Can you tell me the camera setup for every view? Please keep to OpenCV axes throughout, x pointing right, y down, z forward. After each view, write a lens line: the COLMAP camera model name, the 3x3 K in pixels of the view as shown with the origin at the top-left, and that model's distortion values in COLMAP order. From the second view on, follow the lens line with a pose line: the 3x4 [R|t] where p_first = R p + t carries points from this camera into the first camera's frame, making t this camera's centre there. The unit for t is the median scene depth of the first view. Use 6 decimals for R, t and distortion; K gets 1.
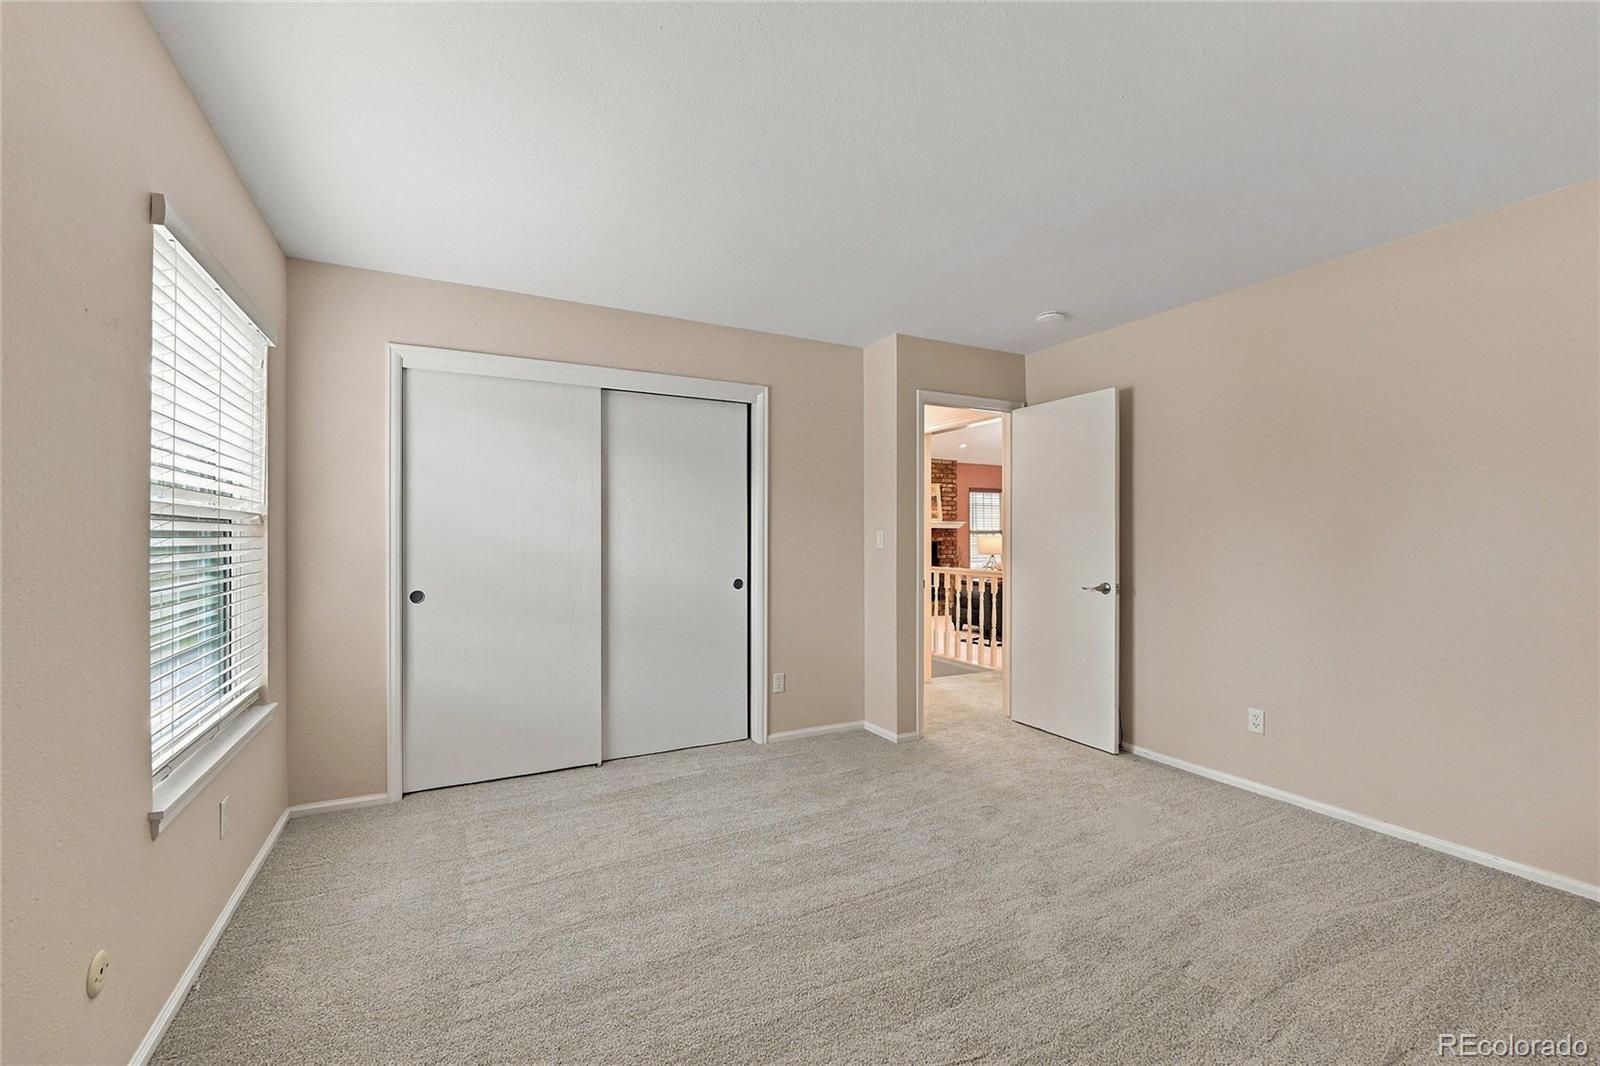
lens RADIAL K [[671.9, 0, 800.0], [0, 671.9, 533.0], [0, 0, 1]] dist [-0.001015, -0.000051]
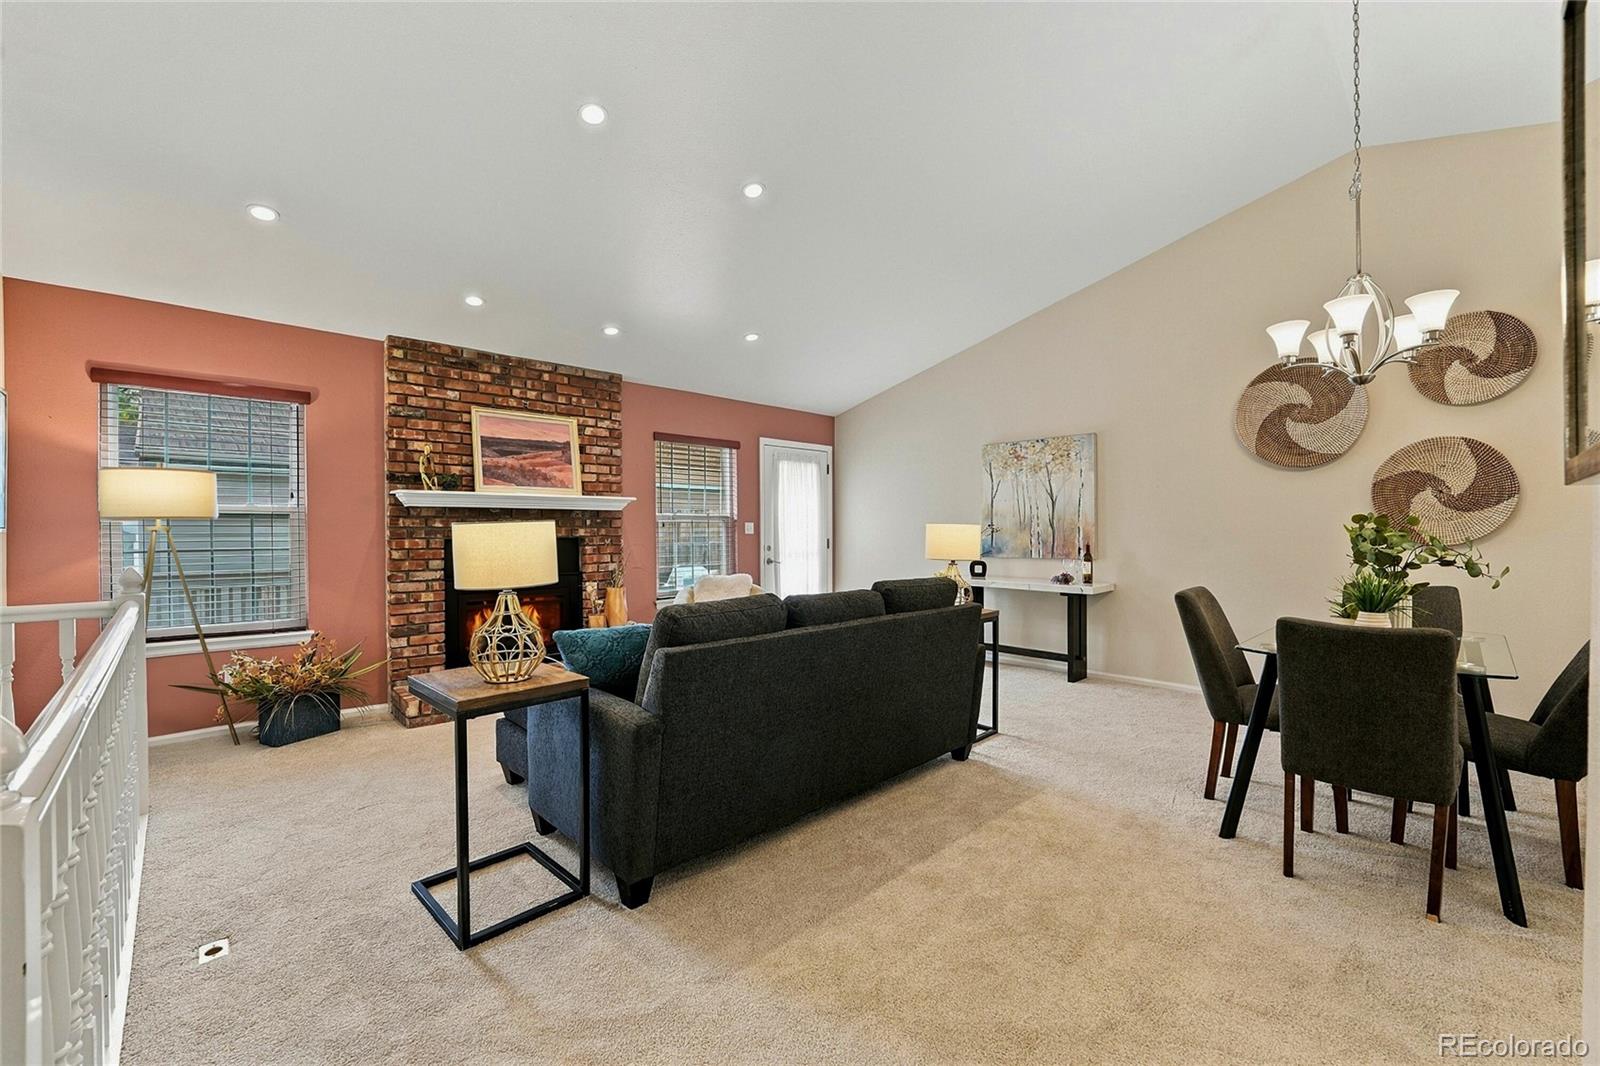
lens RADIAL K [[659.1, 0, 805.2], [0, 659.1, 536.0], [0, 0, 1]] dist [-0.000370, -0.006390]
pose [[0.960511, -0.009425, 0.278082, 0.229071], [0.005605, 0.999879, 0.014529, 0.005590], [-0.278185, -0.012397, 0.960447, 0.492179]]
